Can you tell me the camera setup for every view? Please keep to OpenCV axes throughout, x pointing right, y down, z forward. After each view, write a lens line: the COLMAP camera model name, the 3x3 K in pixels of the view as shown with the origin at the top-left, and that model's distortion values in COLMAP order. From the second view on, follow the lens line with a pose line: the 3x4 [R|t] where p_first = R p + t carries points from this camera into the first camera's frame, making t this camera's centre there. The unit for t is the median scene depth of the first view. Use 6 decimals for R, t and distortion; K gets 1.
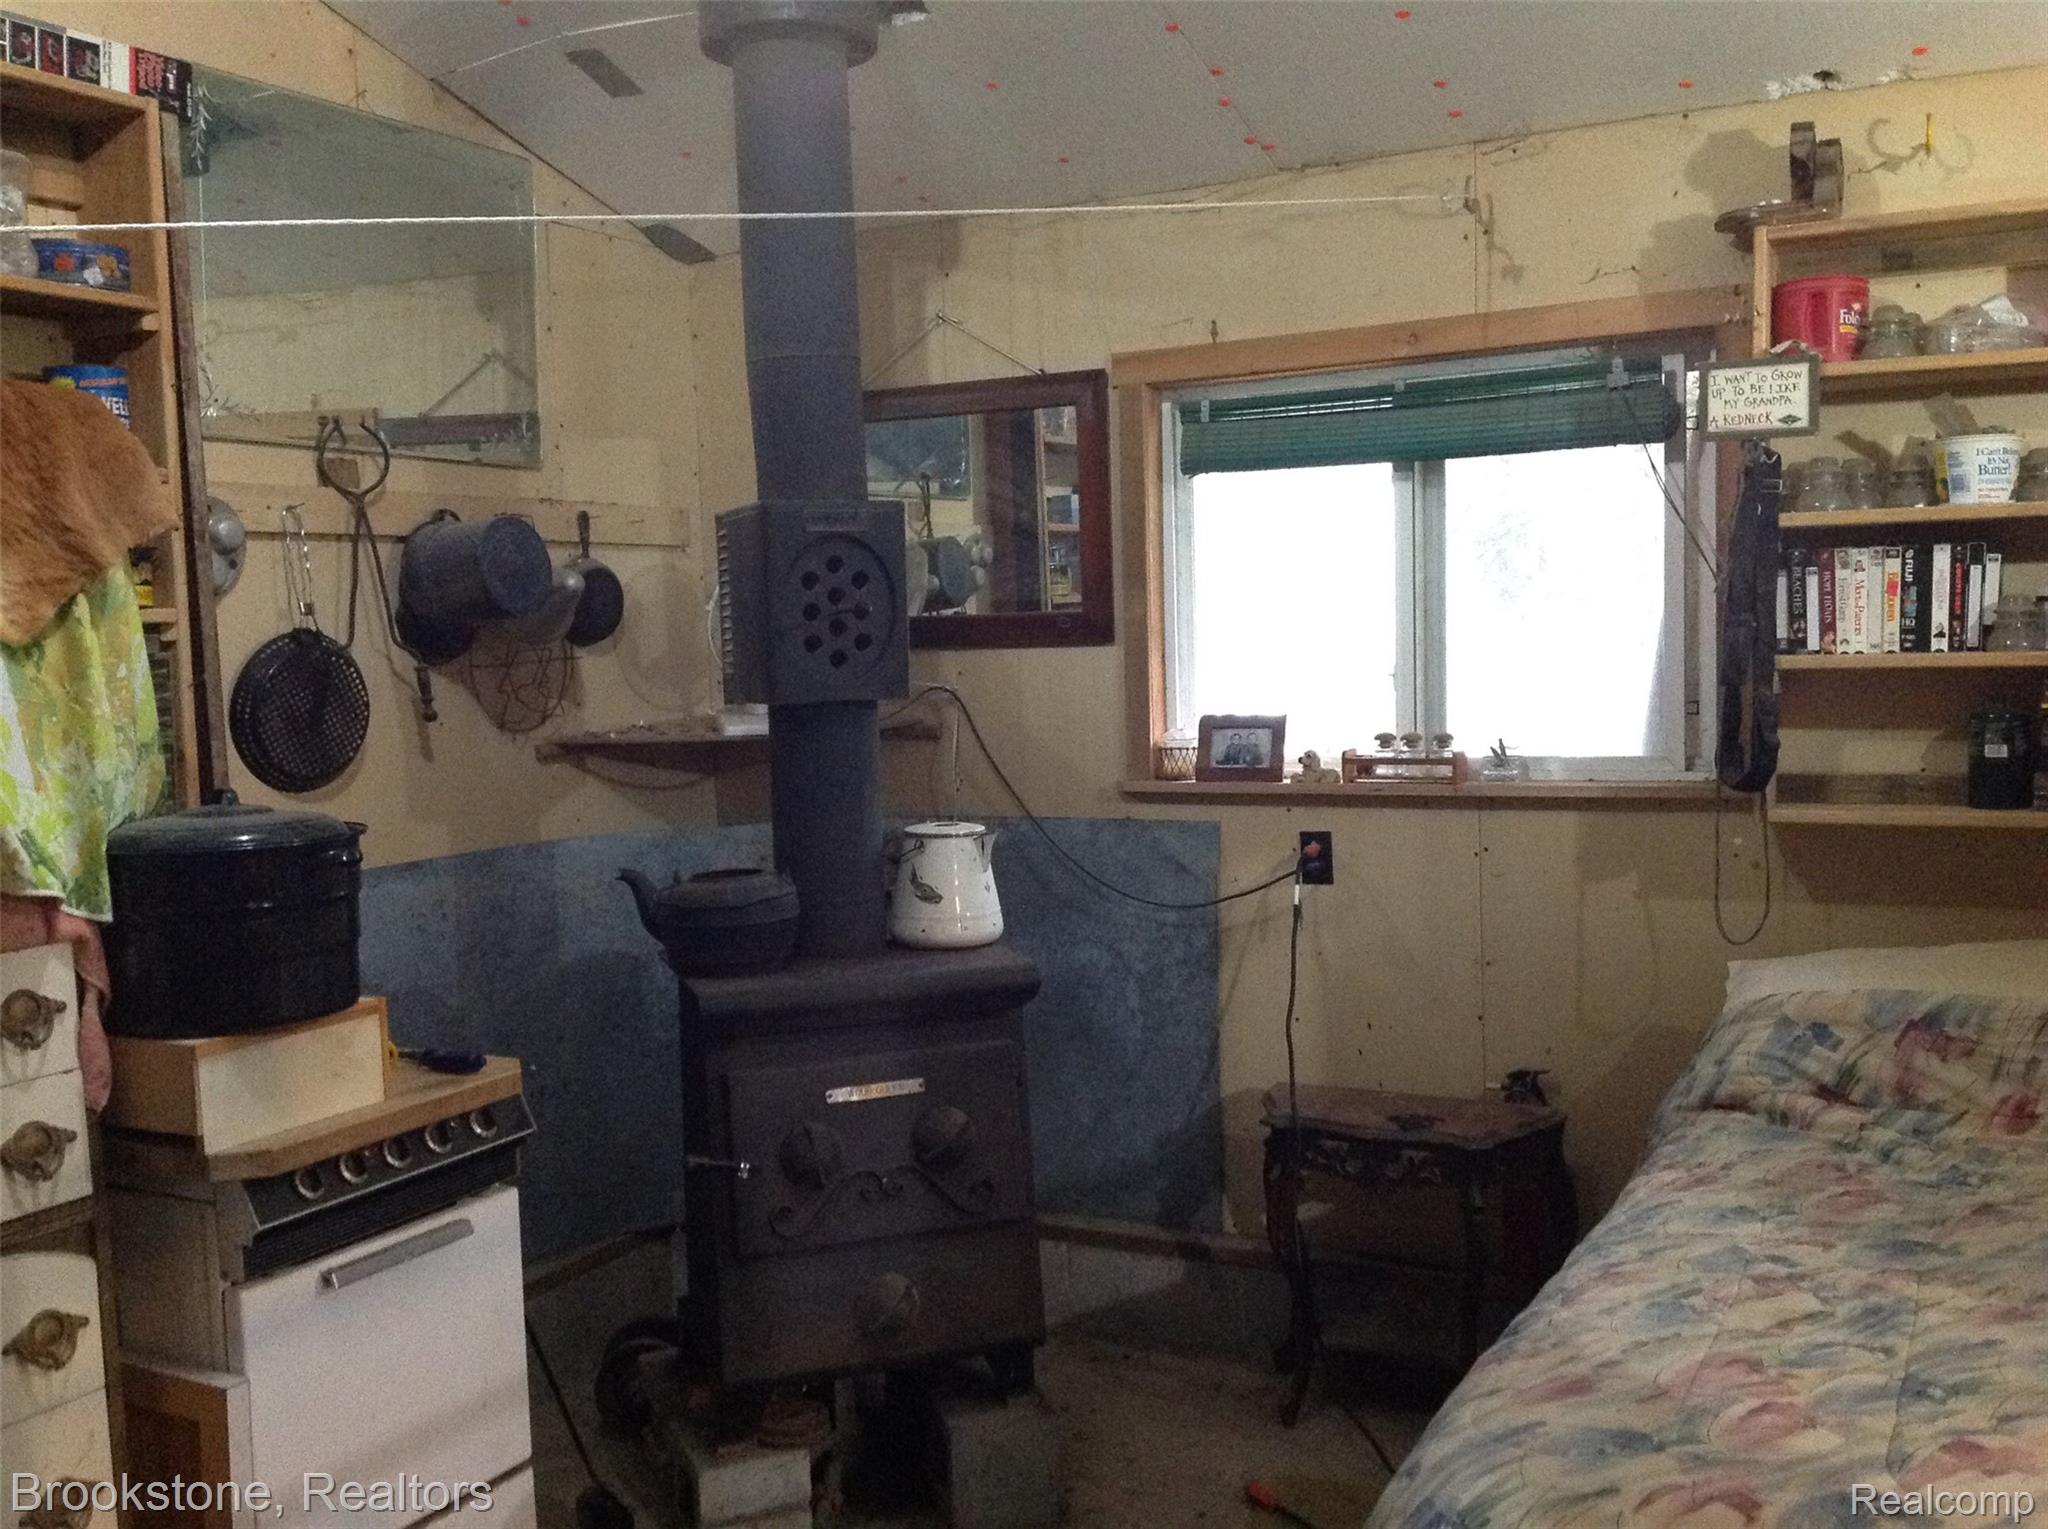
lens RADIAL K [[2001.1, 0, 1006.9], [0, 2001.1, 762.0], [0, 0, 1]] dist [0.243847, -0.518725]
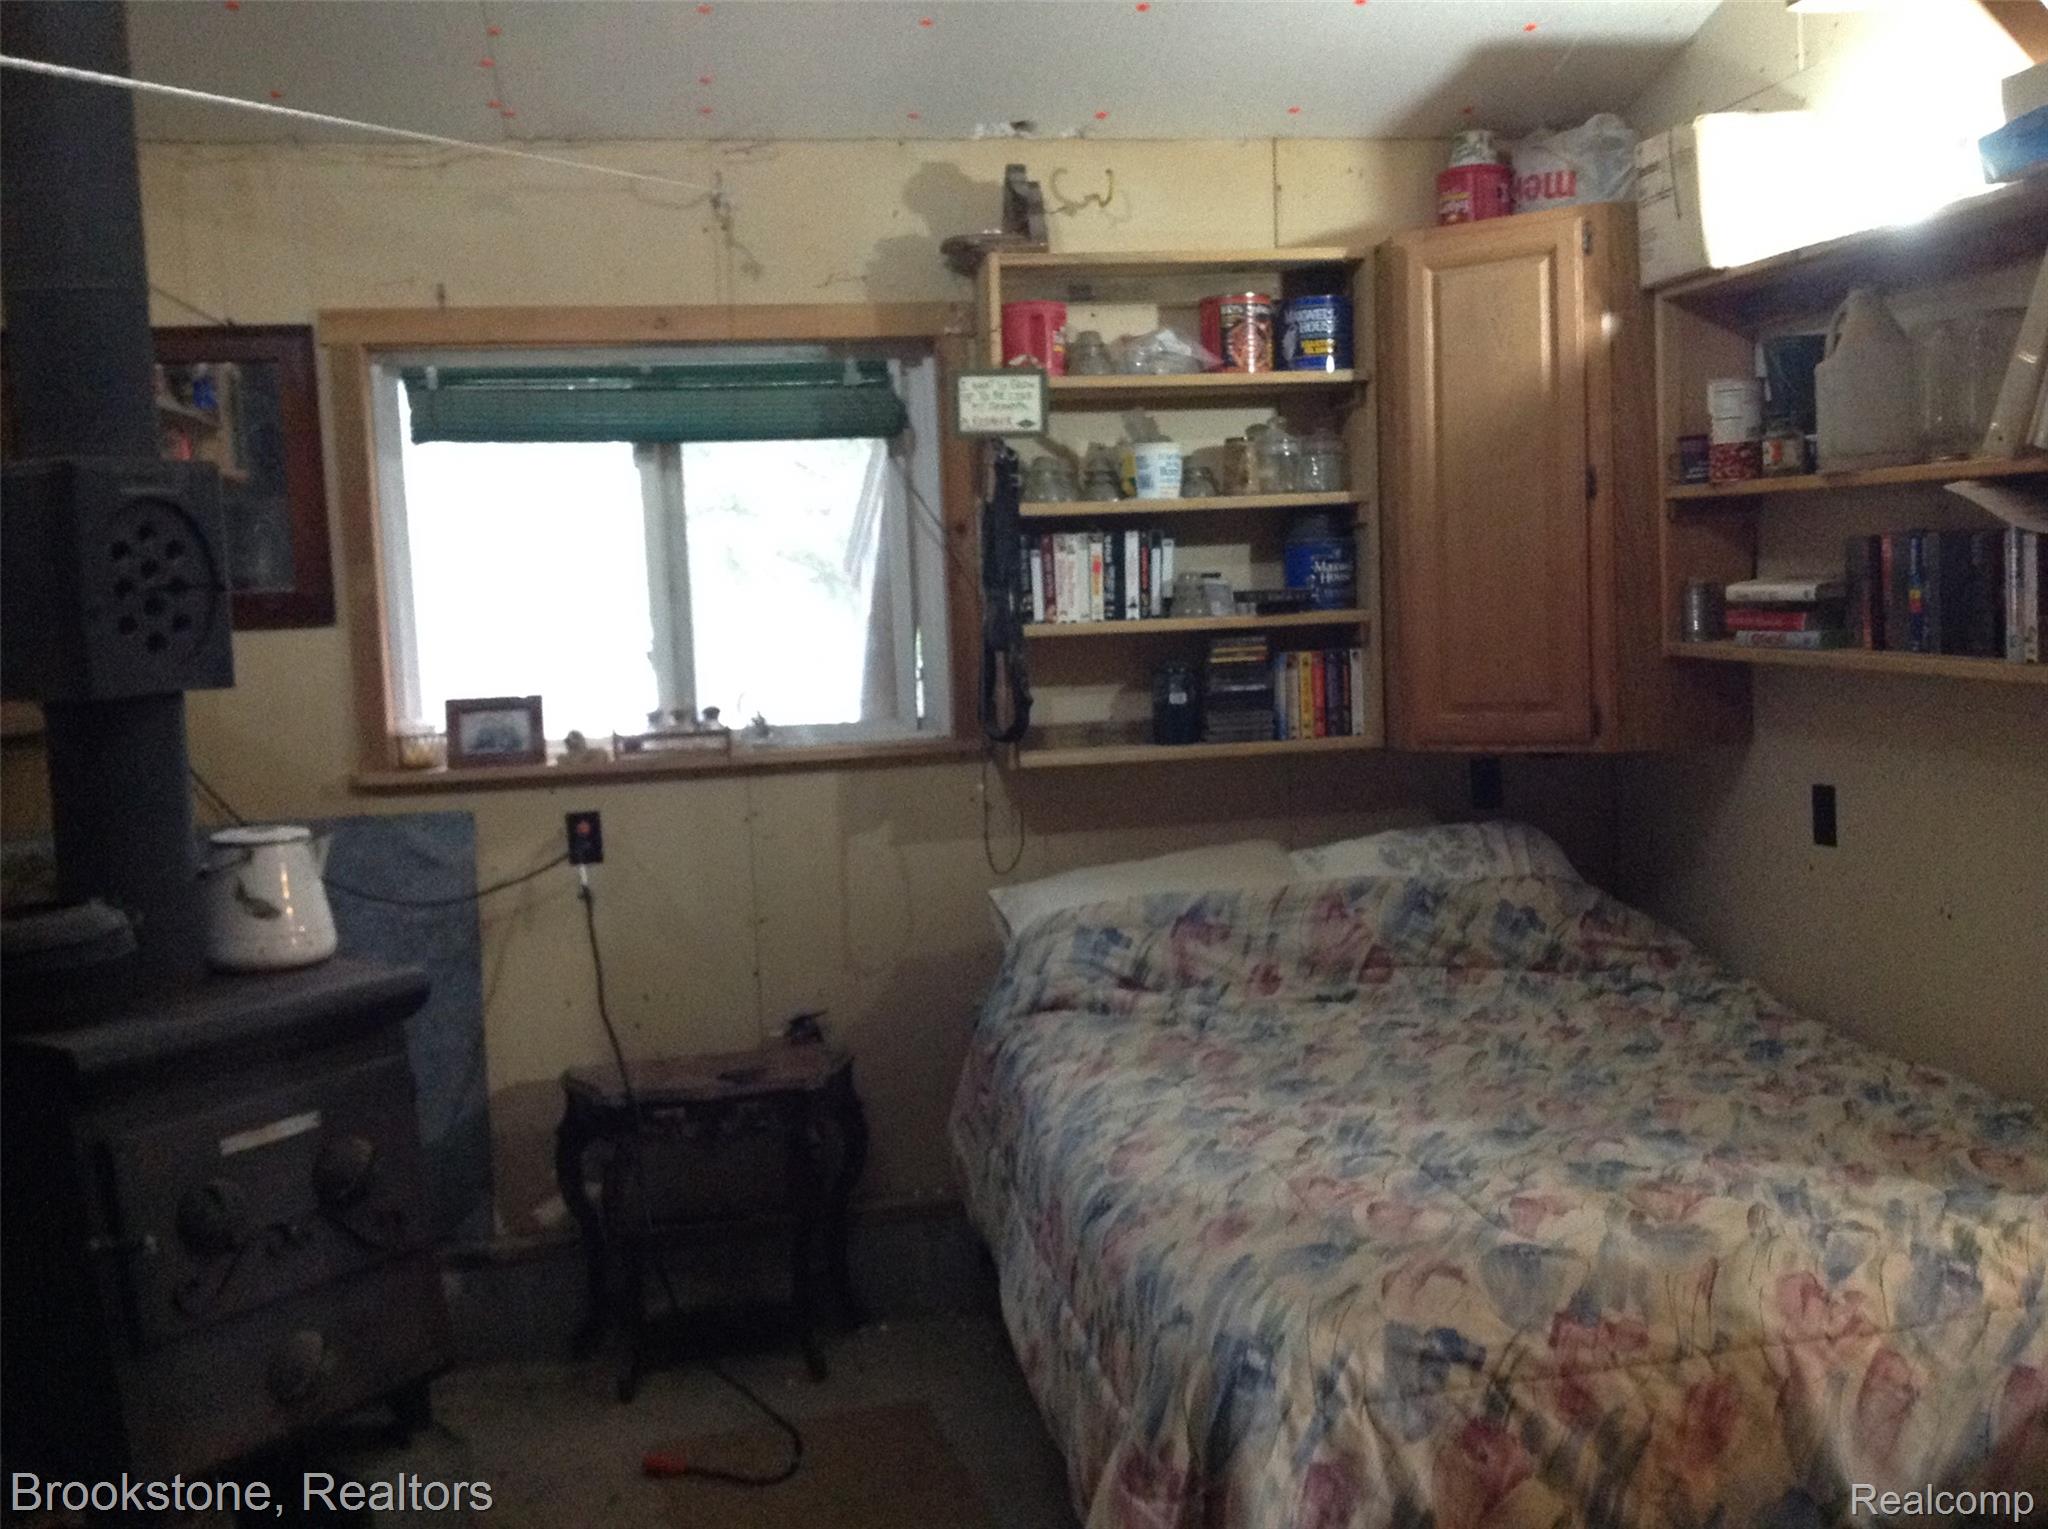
lens RADIAL K [[2031.9, 0, 1010.0], [0, 2031.9, 766.6], [0, 0, 1]] dist [0.244905, -0.553023]
pose [[0.791815, -0.060115, 0.607796, -0.345188], [0.058601, 0.998031, 0.022370, 0.002444], [-0.607944, 0.017905, 0.793778, 0.080458]]
